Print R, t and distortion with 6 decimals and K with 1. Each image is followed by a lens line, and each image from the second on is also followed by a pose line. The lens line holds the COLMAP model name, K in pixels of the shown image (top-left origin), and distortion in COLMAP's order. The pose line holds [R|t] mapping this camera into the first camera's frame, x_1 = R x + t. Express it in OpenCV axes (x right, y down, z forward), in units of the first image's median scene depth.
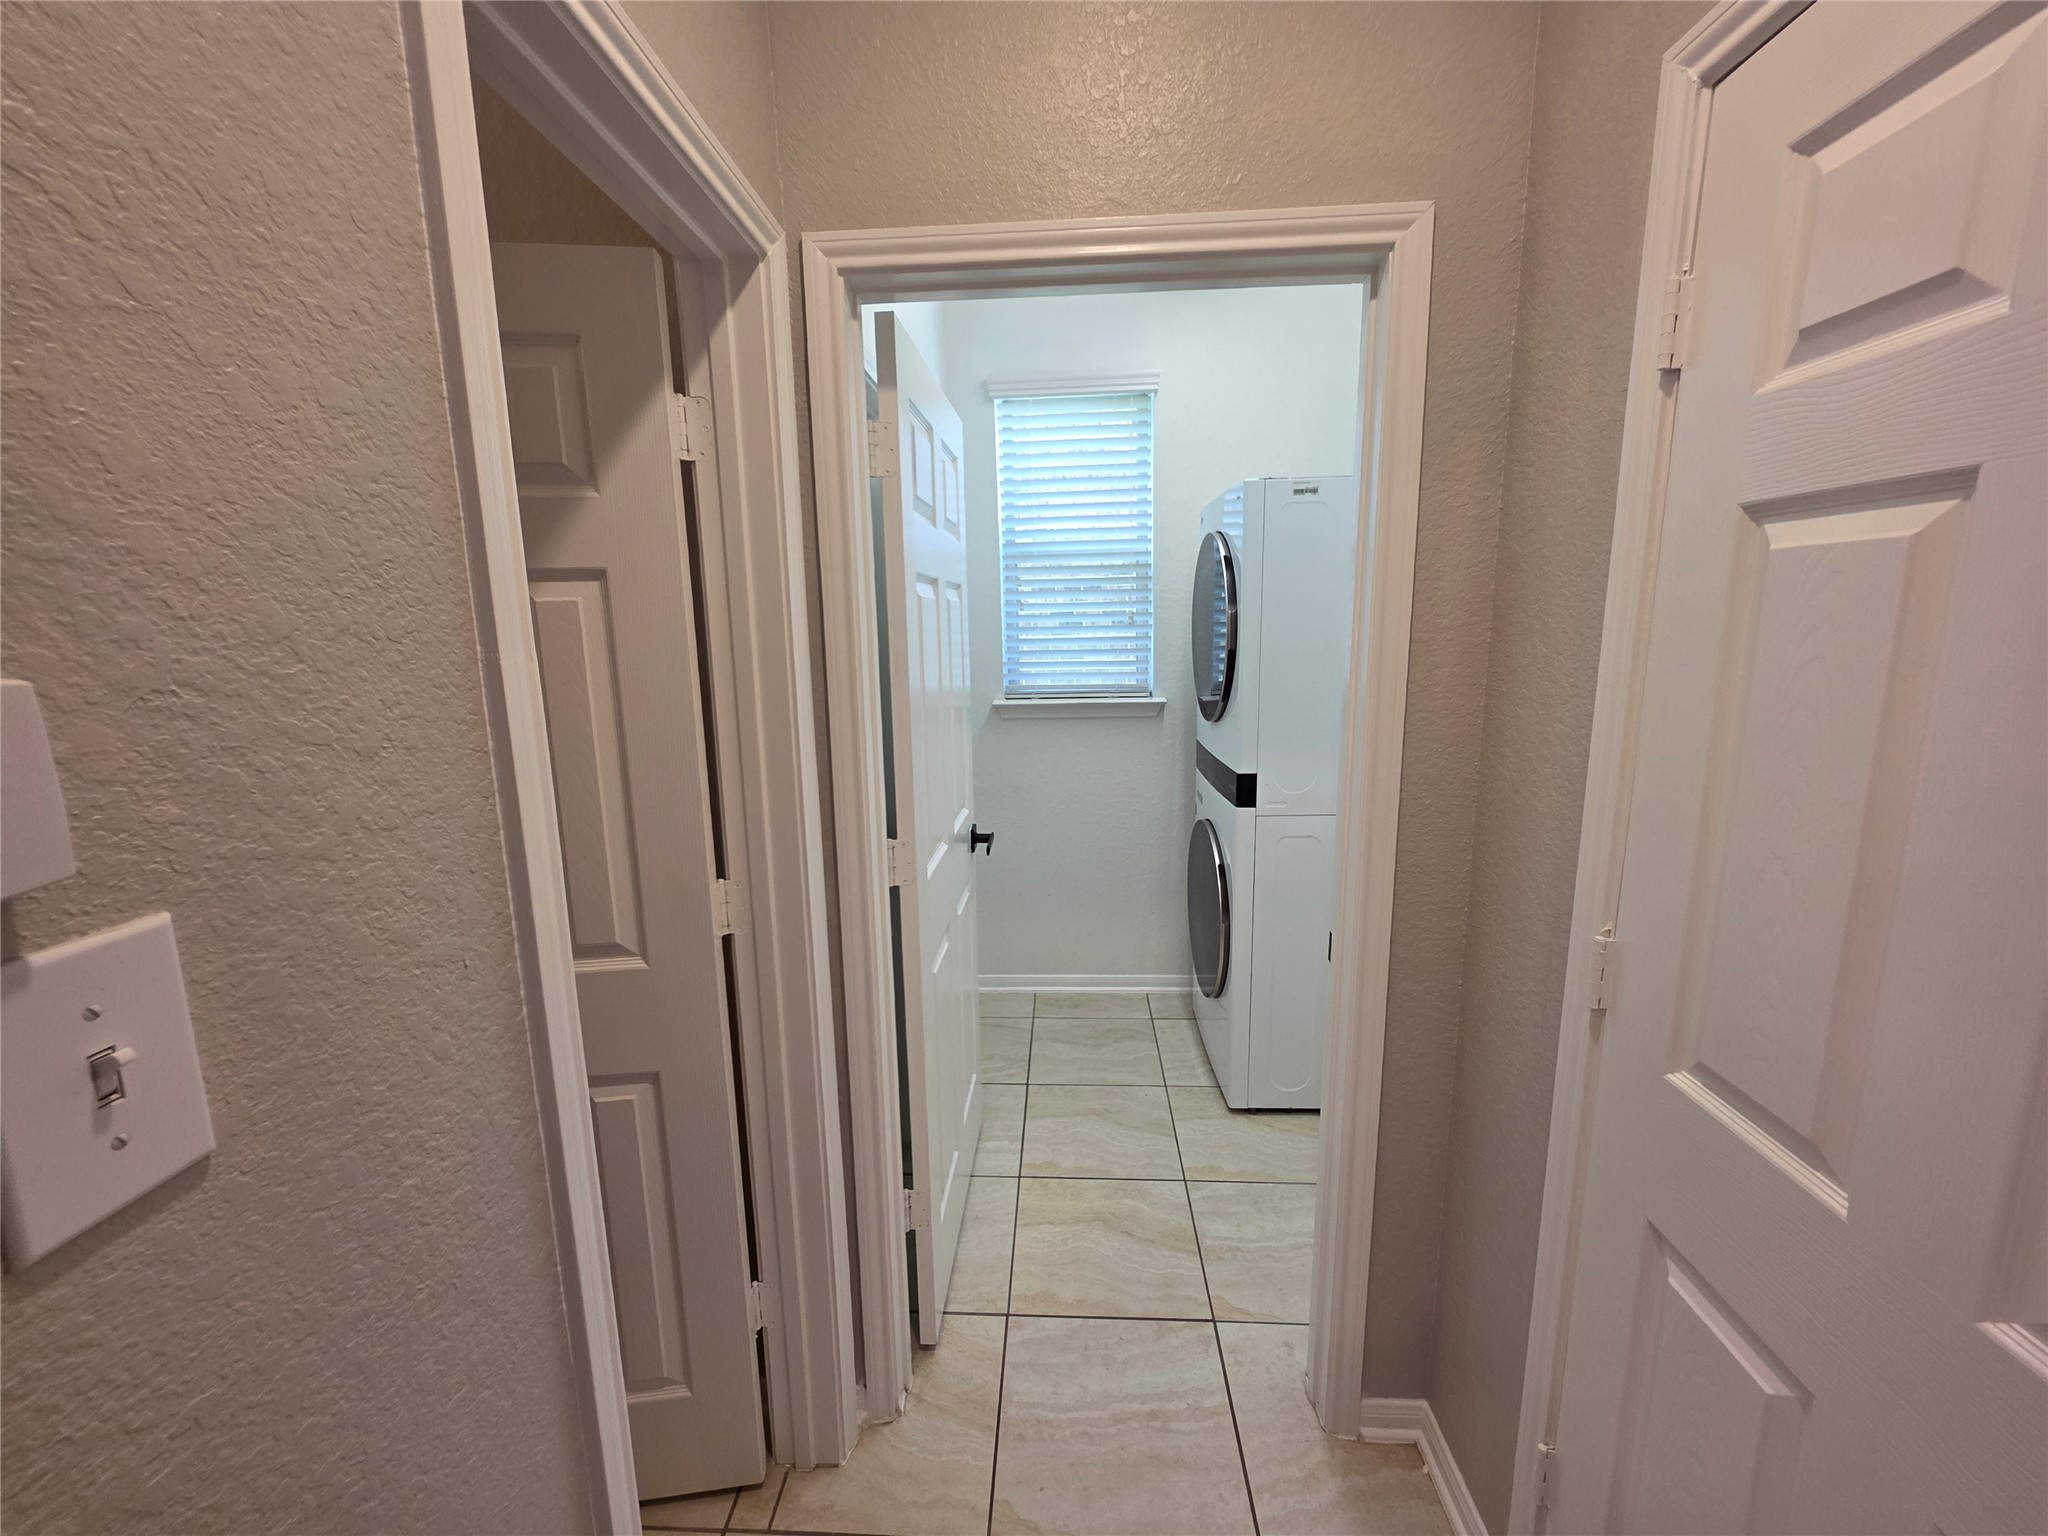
lens RADIAL K [[823.0, 0, 1015.2], [0, 823.0, 765.2], [0, 0, 1]] dist [0.002852, -0.000011]
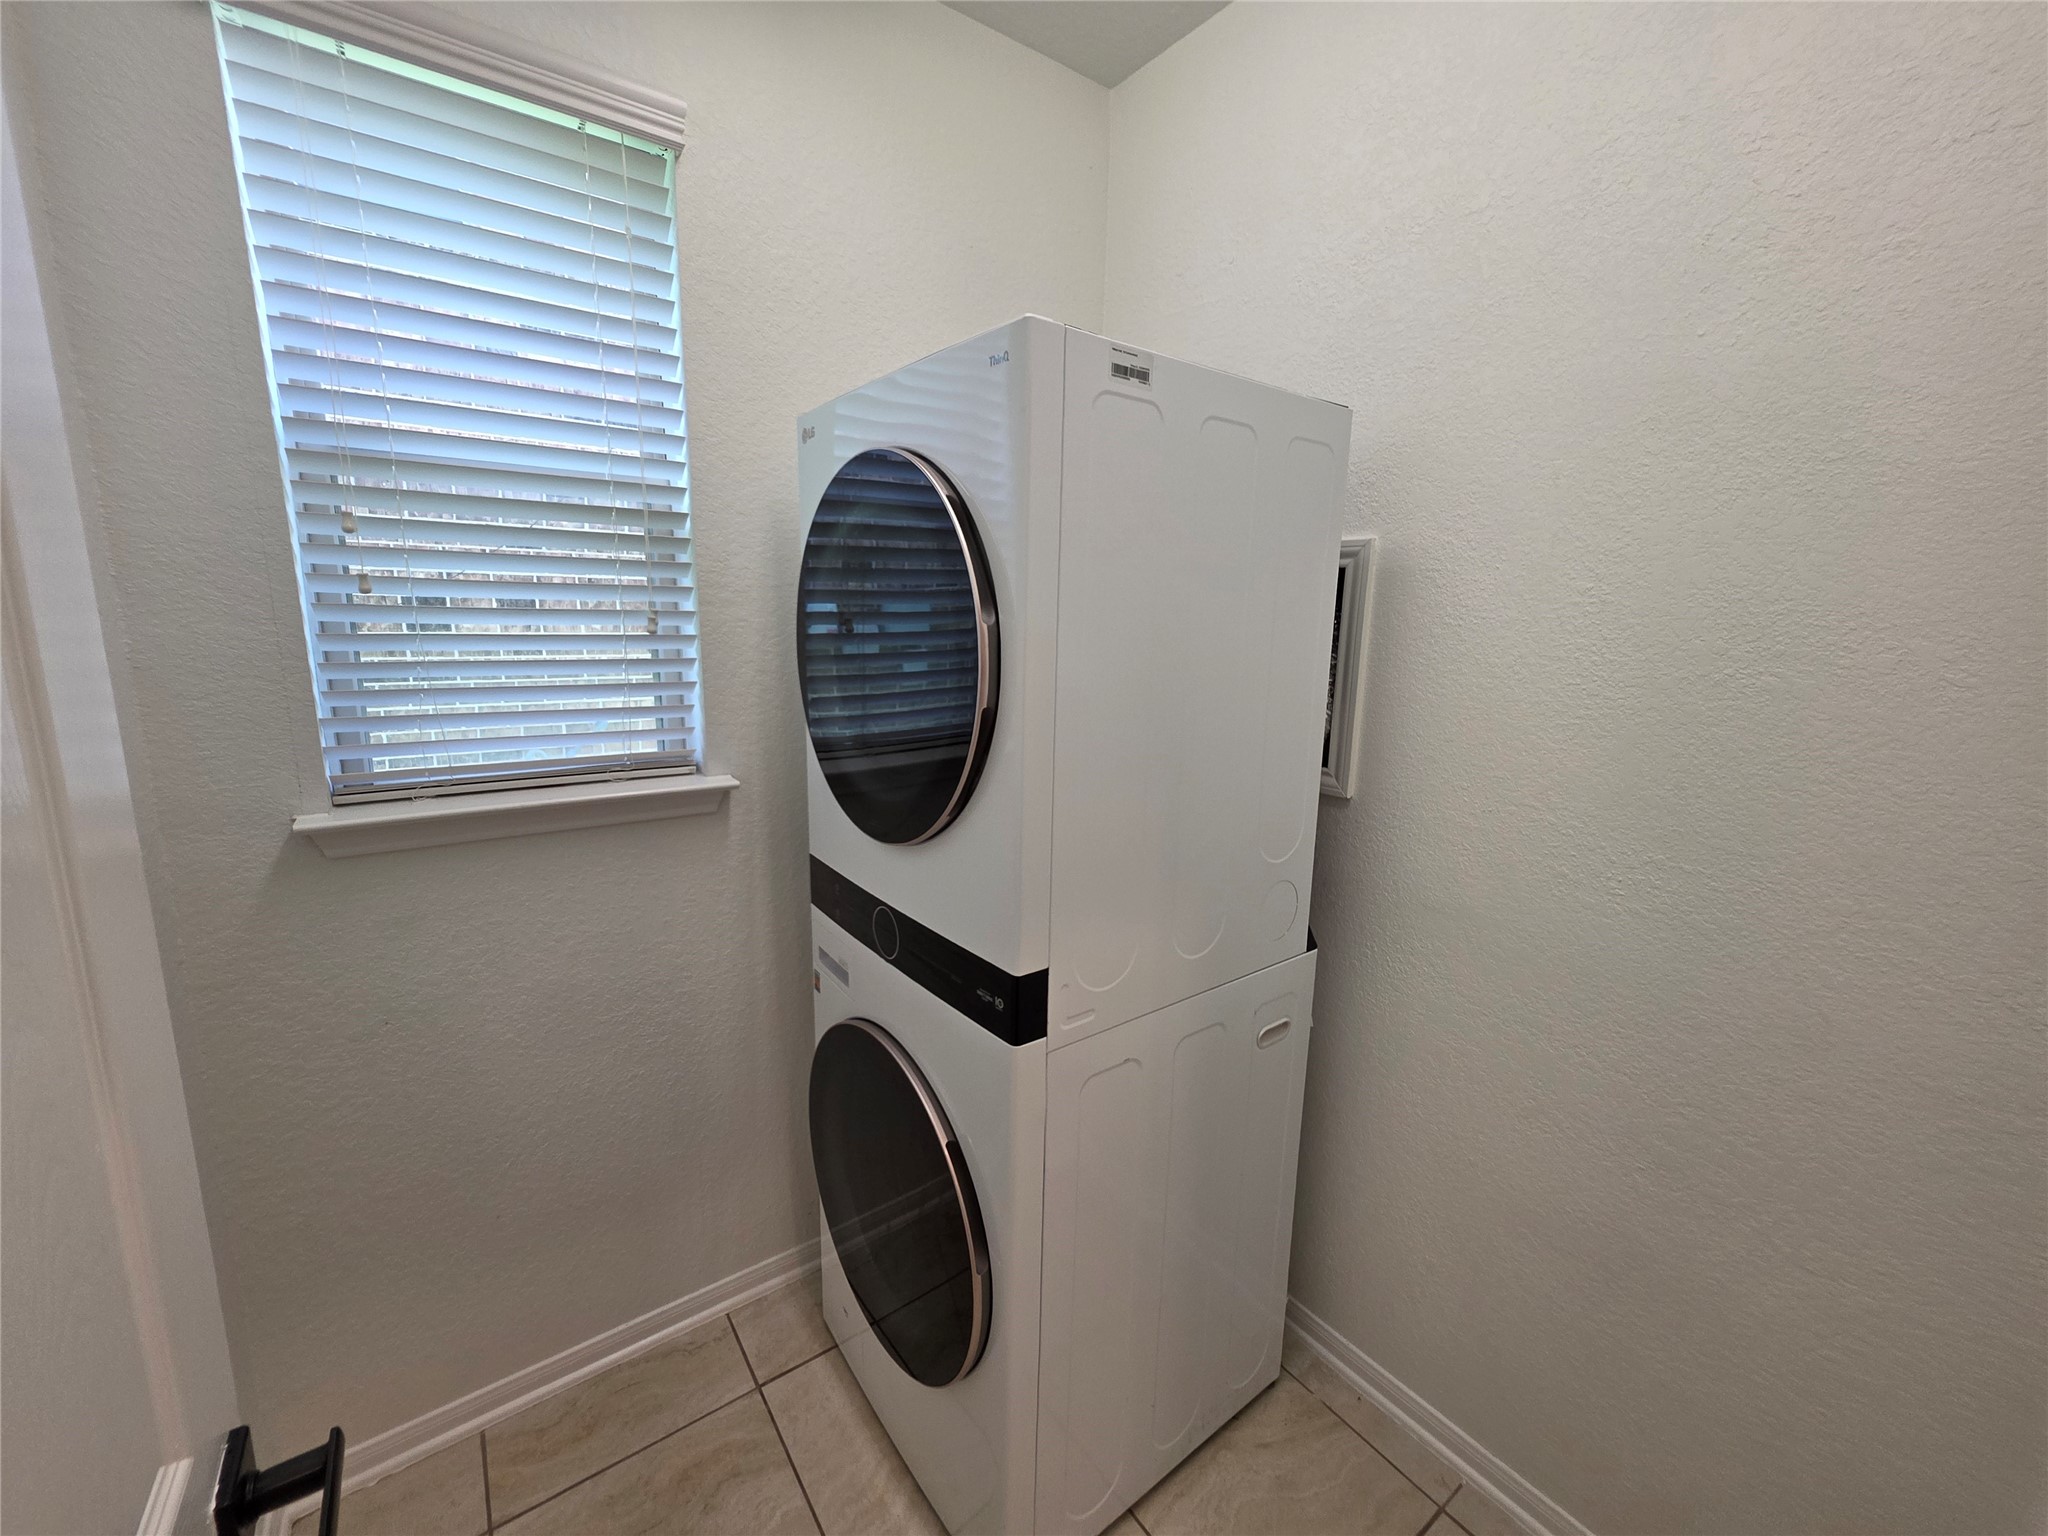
lens RADIAL K [[823.0, 0, 1015.2], [0, 823.0, 765.2], [0, 0, 1]] dist [0.002852, -0.000011]
pose [[0.772616, -0.082007, 0.629555, -0.006765], [0.076082, 0.996436, 0.036426, -0.094816], [-0.630298, 0.019755, 0.776102, 0.485670]]
